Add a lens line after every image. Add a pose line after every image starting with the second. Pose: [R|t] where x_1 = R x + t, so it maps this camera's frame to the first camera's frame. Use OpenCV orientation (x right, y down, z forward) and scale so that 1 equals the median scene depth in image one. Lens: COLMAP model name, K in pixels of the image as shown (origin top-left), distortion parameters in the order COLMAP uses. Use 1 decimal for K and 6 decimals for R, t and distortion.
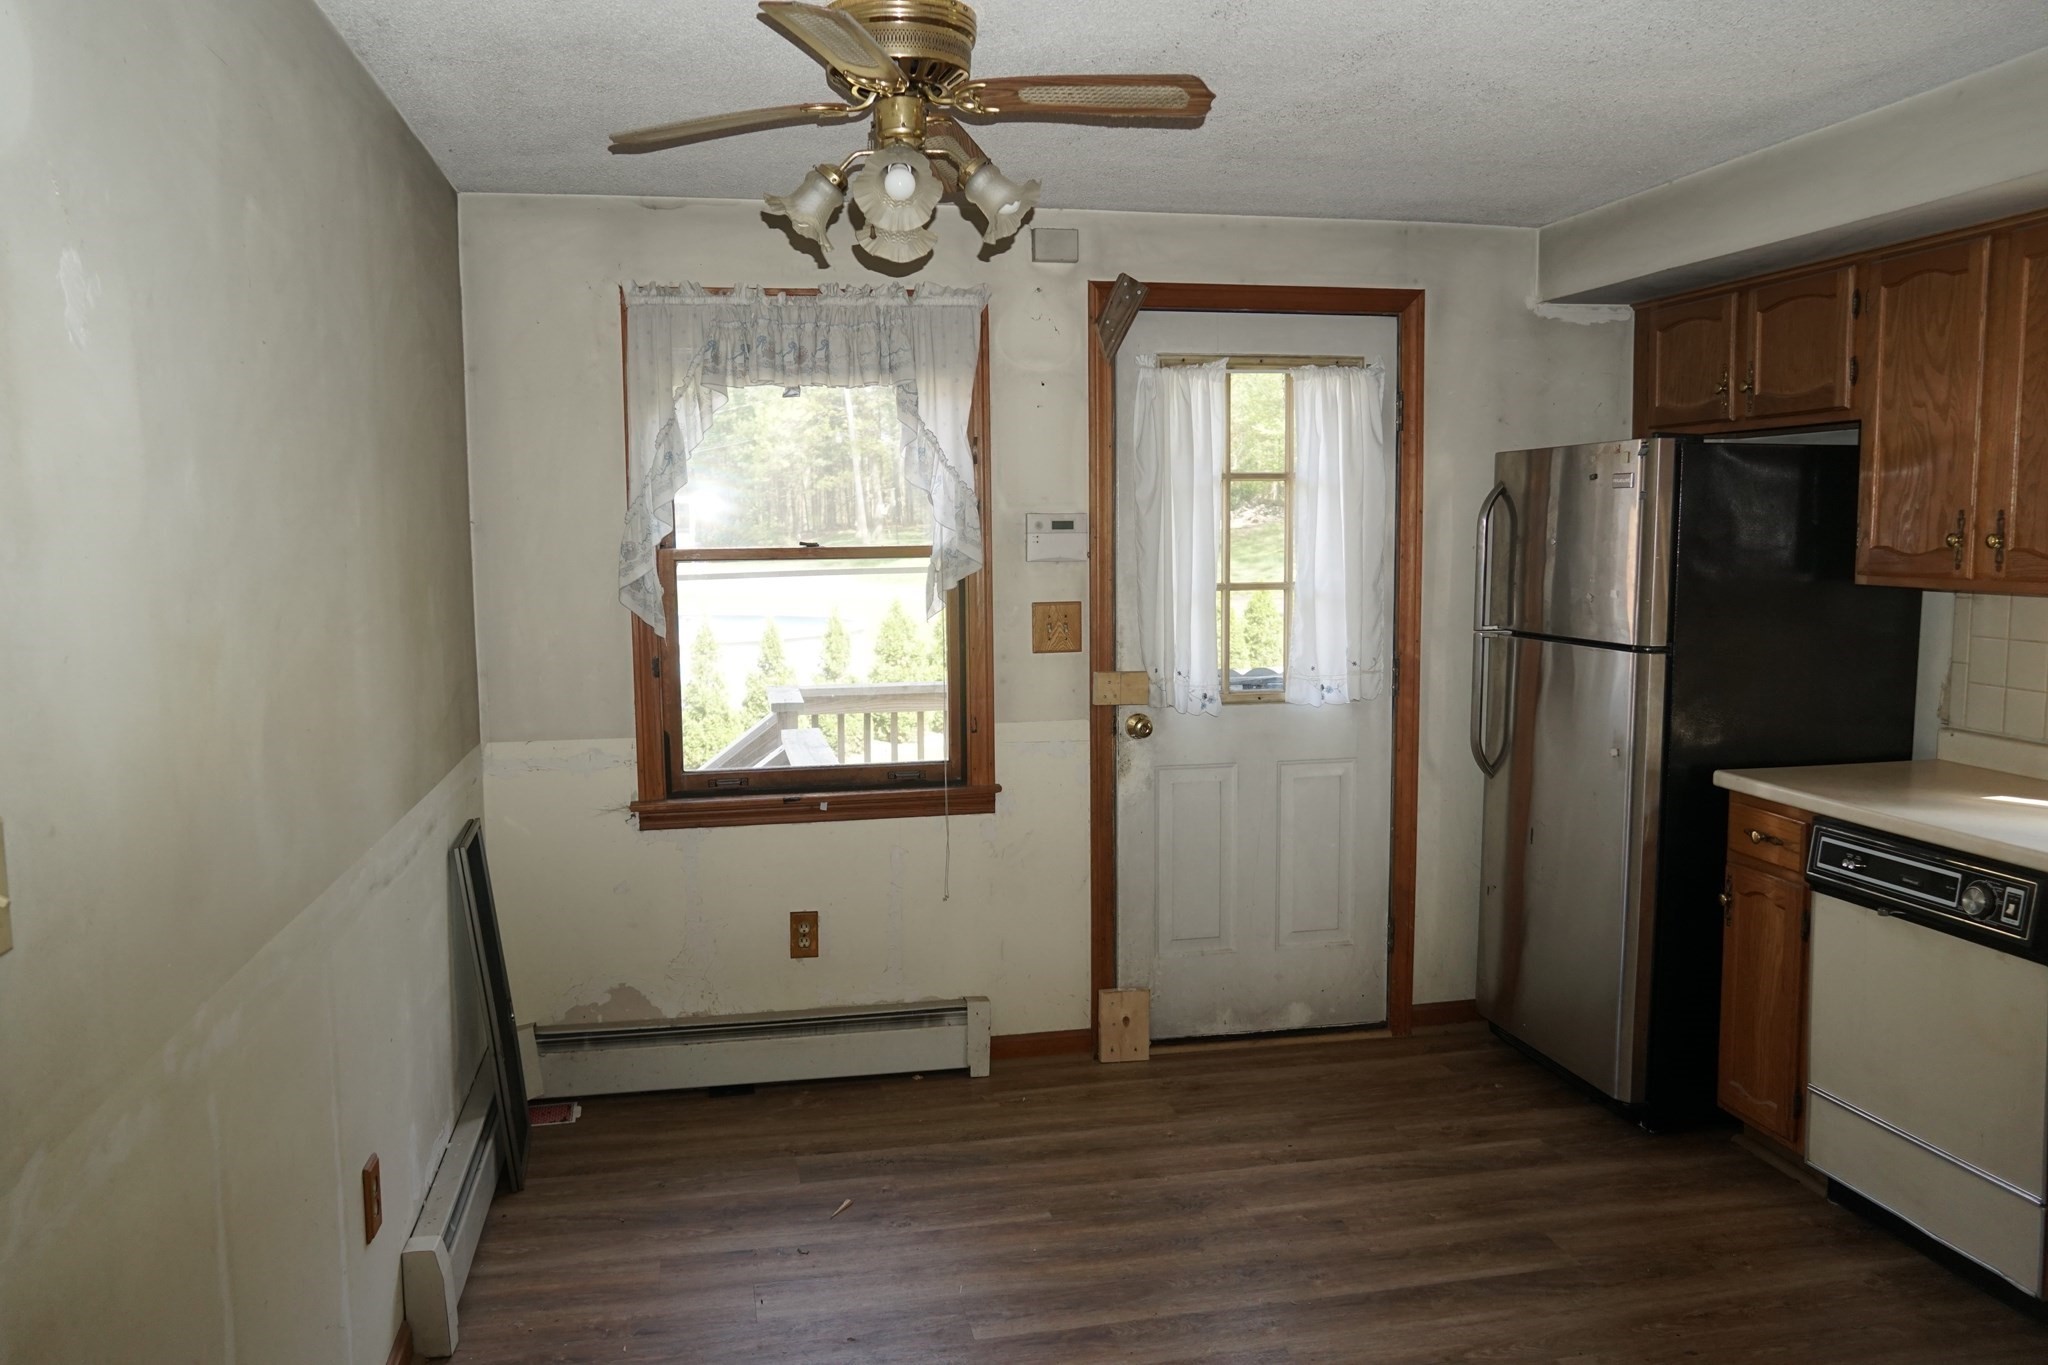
lens RADIAL K [[1536.0, 0, 1024.0], [0, 1536.0, 682.5], [0, 0, 1]] dist [-0.049742, 0.060881]
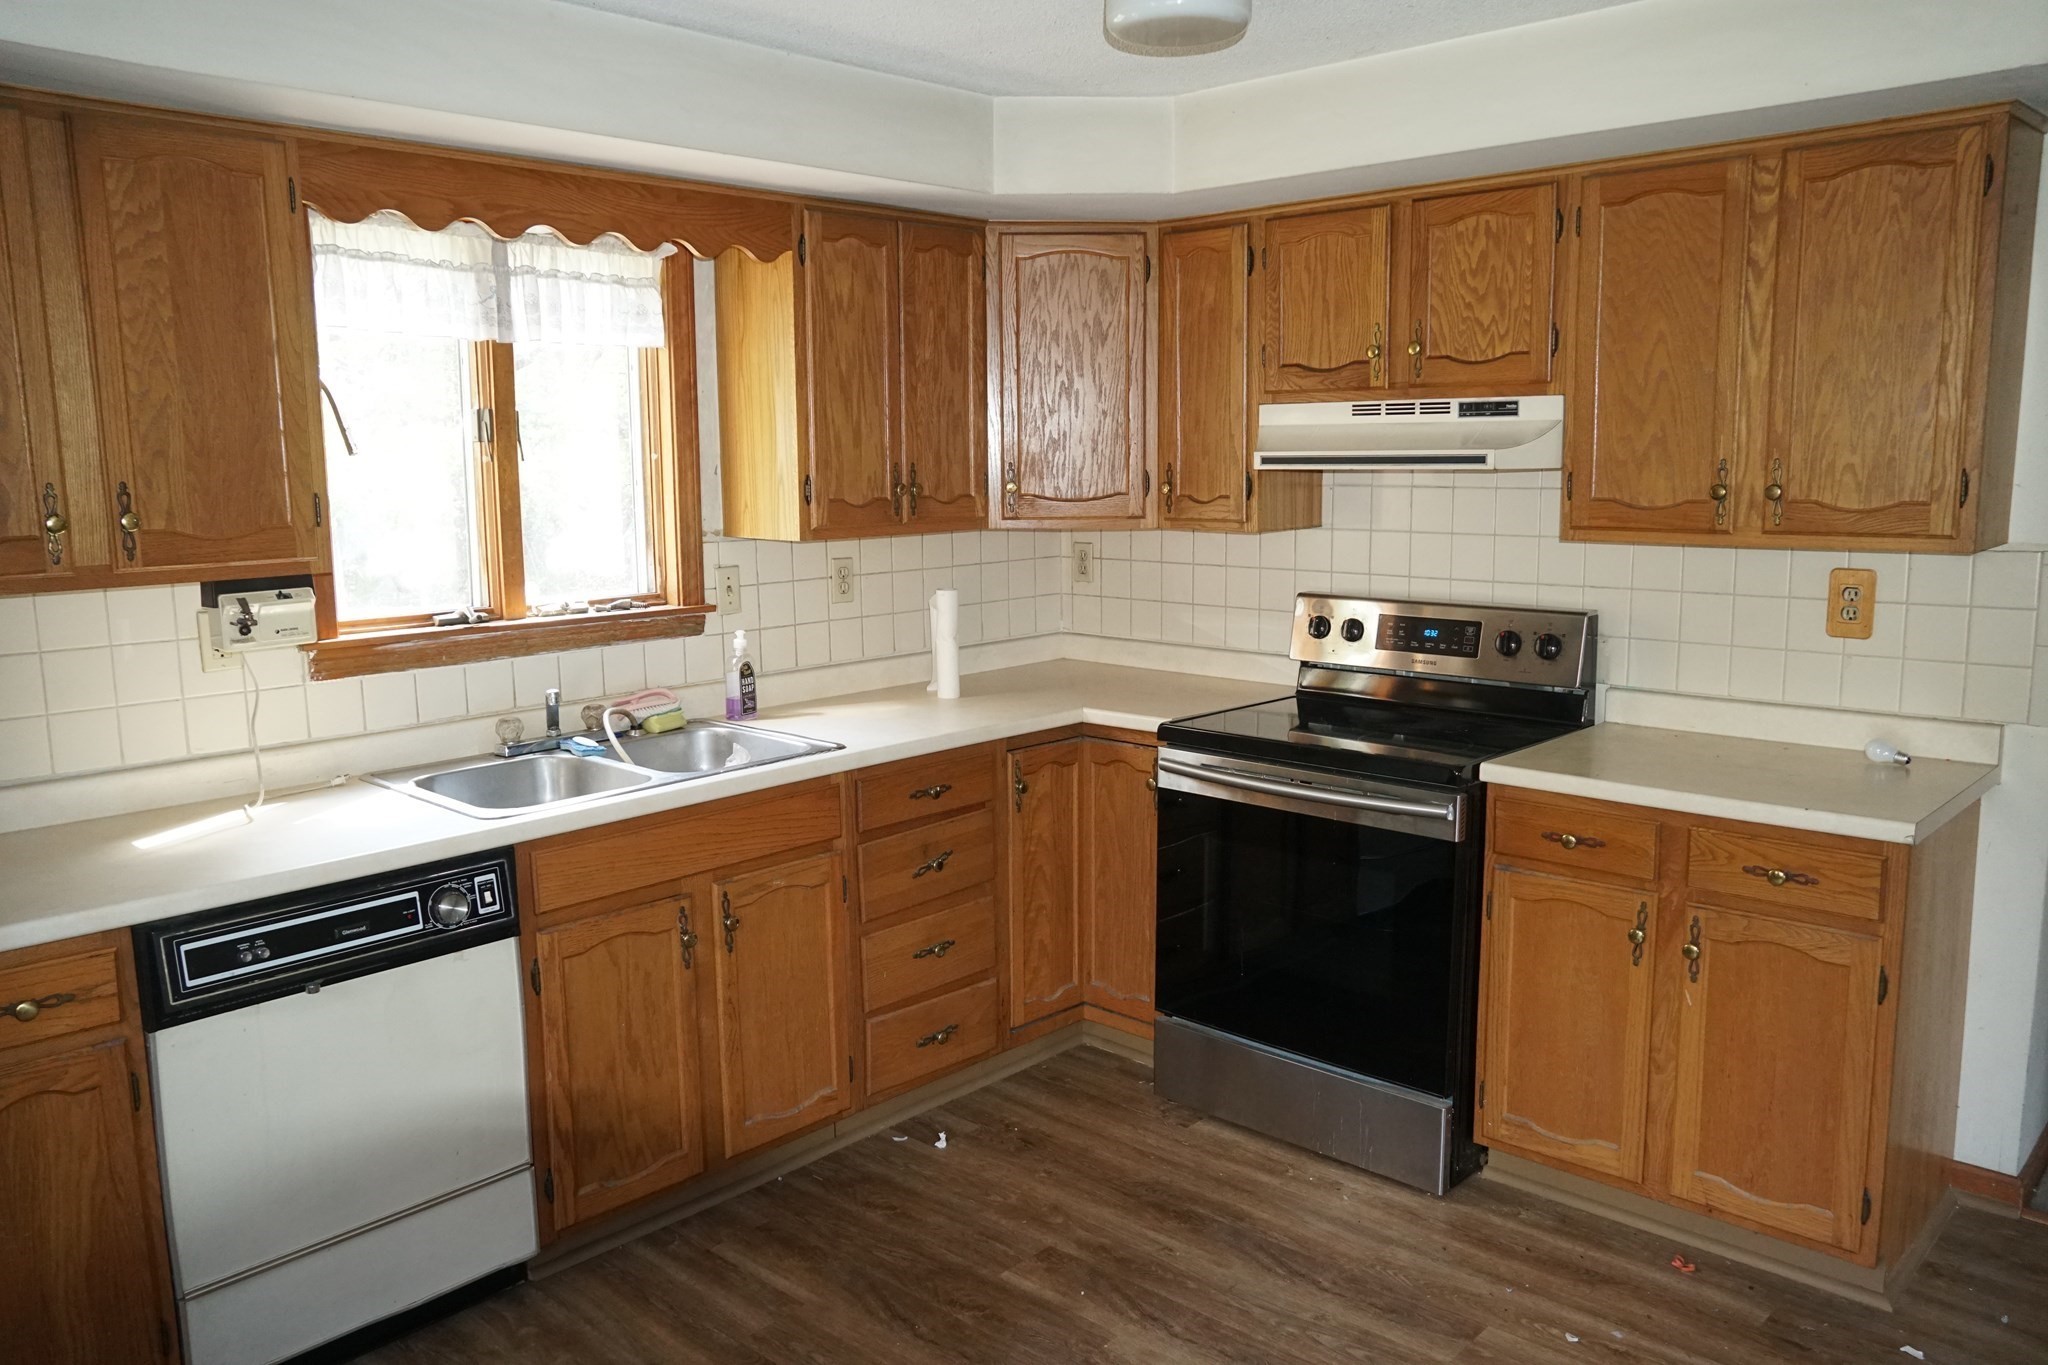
lens RADIAL K [[1536.0, 0, 1024.0], [0, 1536.0, 682.5], [0, 0, 1]] dist [-0.049742, 0.060881]
pose [[-0.572283, -0.110758, 0.812542, -0.212637], [0.103417, 0.973179, 0.205492, -0.099961], [-0.813509, 0.201630, -0.545479, 0.850117]]
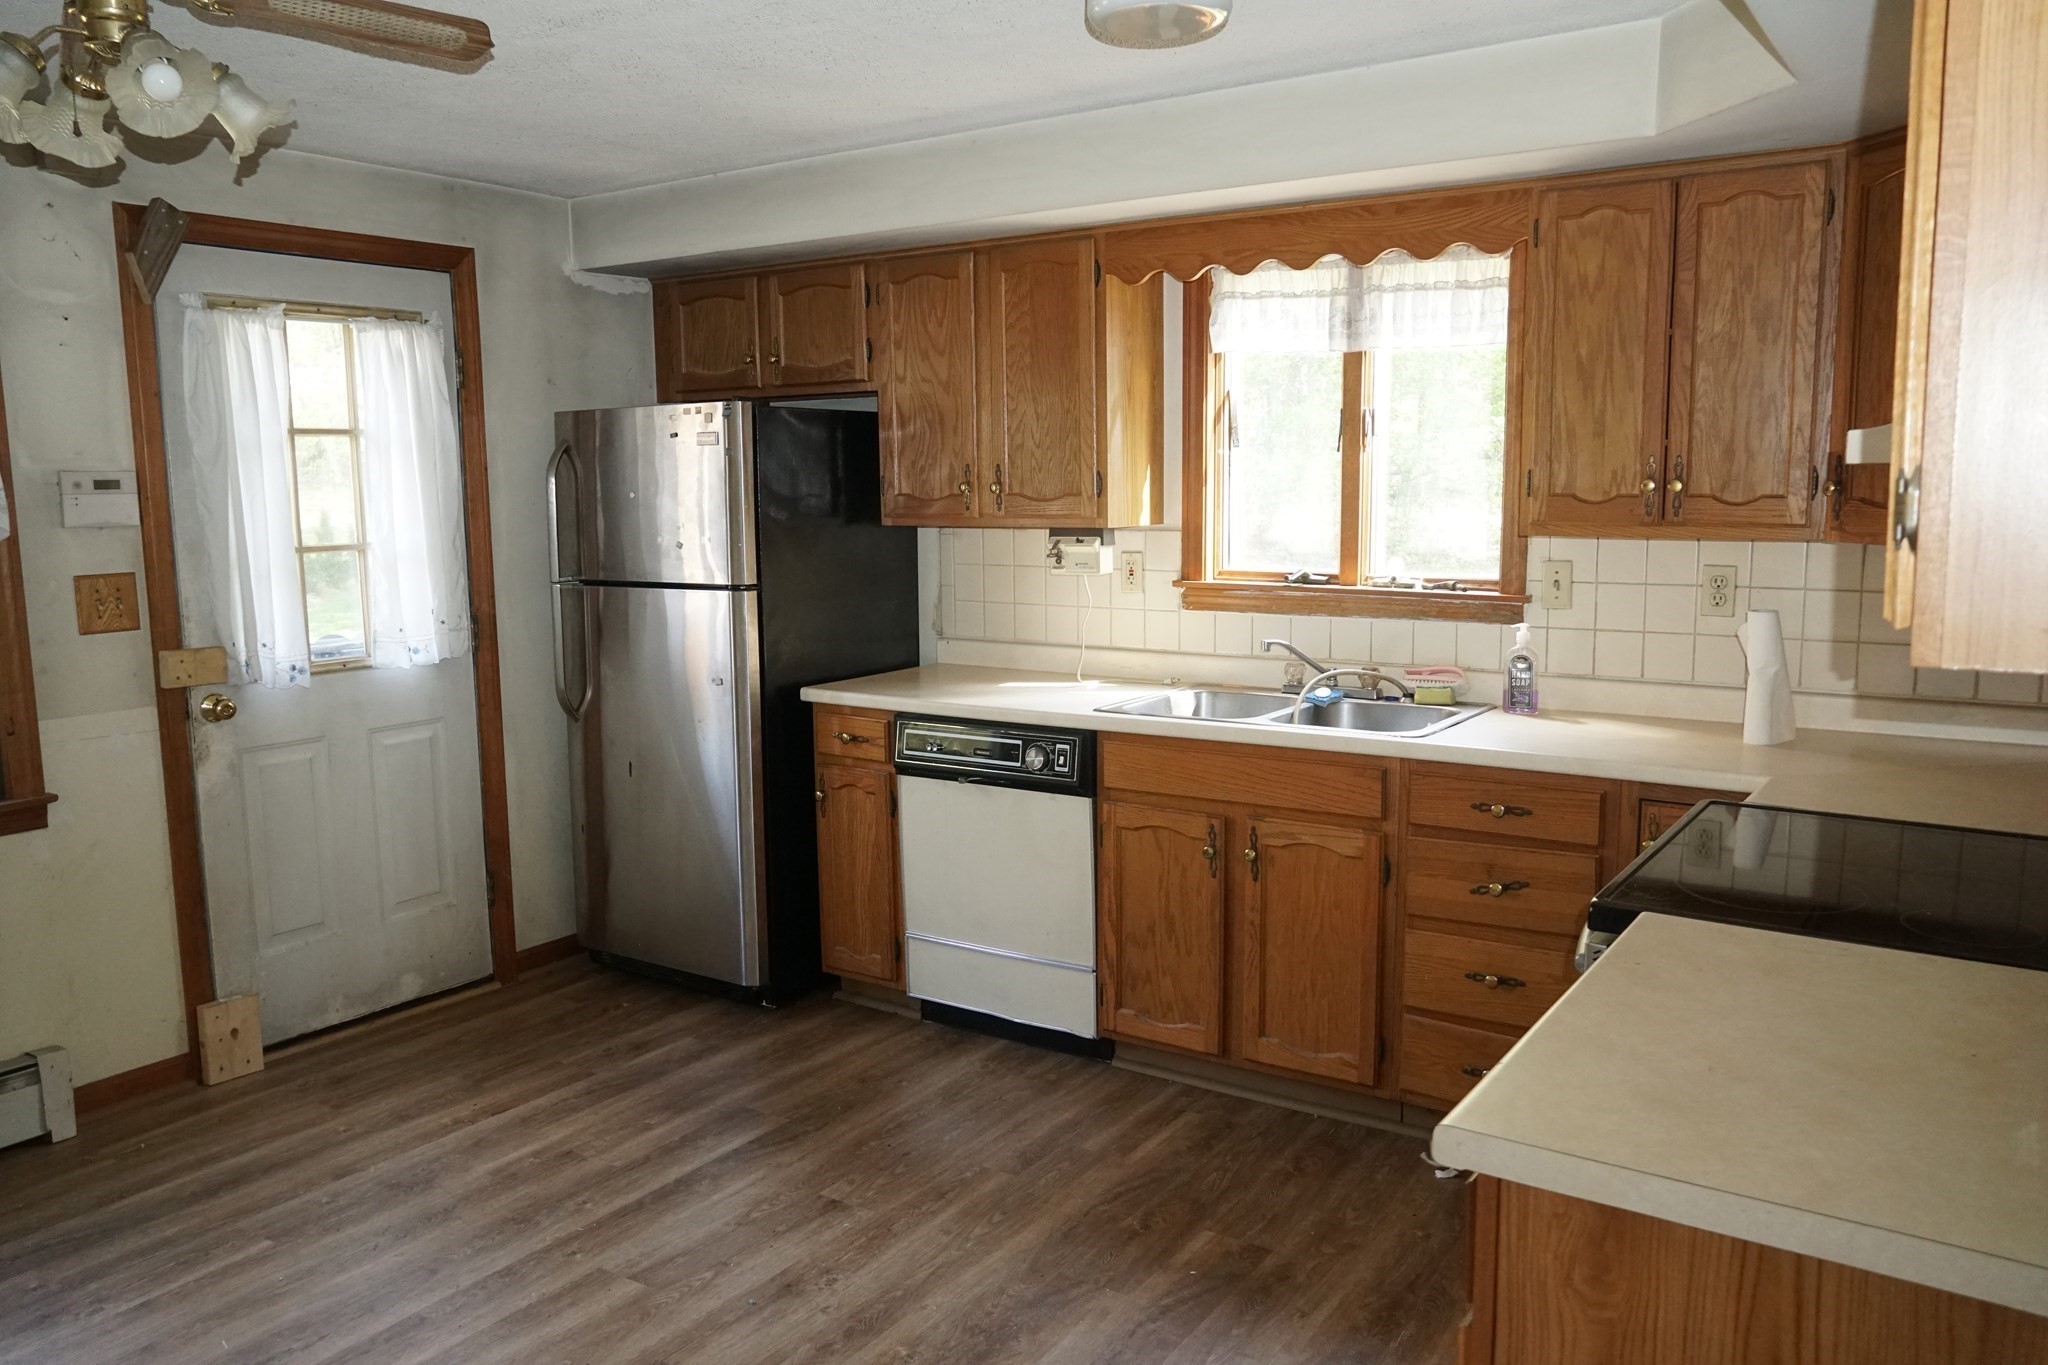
lens RADIAL K [[1536.0, 0, 1024.0], [0, 1536.0, 682.5], [0, 0, 1]] dist [-0.049742, 0.060881]
pose [[0.722849, -0.094719, 0.684483, -0.206970], [0.079029, 0.995393, 0.054284, 0.002878], [-0.686471, 0.014855, 0.727005, 0.024245]]
